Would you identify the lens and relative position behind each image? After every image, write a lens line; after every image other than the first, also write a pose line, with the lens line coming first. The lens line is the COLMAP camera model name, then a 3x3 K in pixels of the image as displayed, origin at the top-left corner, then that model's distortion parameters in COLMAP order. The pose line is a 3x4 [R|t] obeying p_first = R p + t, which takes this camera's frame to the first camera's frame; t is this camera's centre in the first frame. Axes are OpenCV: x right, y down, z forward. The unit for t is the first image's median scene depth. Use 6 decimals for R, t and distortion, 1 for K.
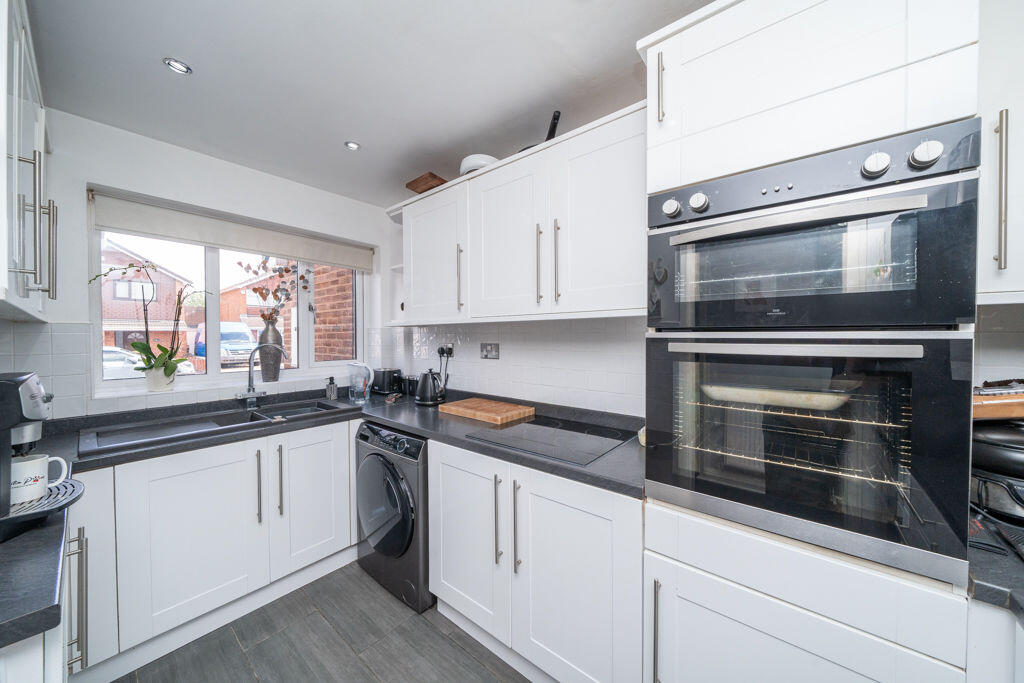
lens RADIAL K [[361.1, 0, 510.7], [0, 361.1, 336.0], [0, 0, 1]] dist [-0.003775, 0.000393]
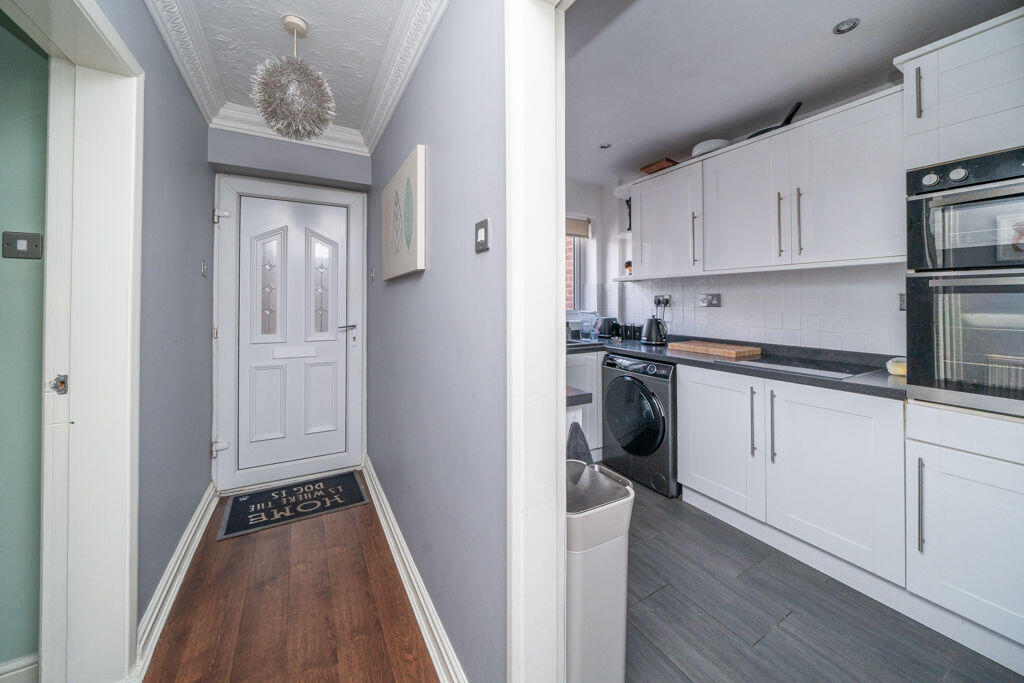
lens RADIAL K [[361.1, 0, 540.1], [0, 361.1, 291.6], [0, 0, 1]] dist [-0.003775, 0.000393]
pose [[0.943878, -0.001375, -0.330293, -0.253714], [-0.004585, 0.999840, -0.017264, 0.047006], [0.330264, 0.017809, 0.943721, -0.384304]]
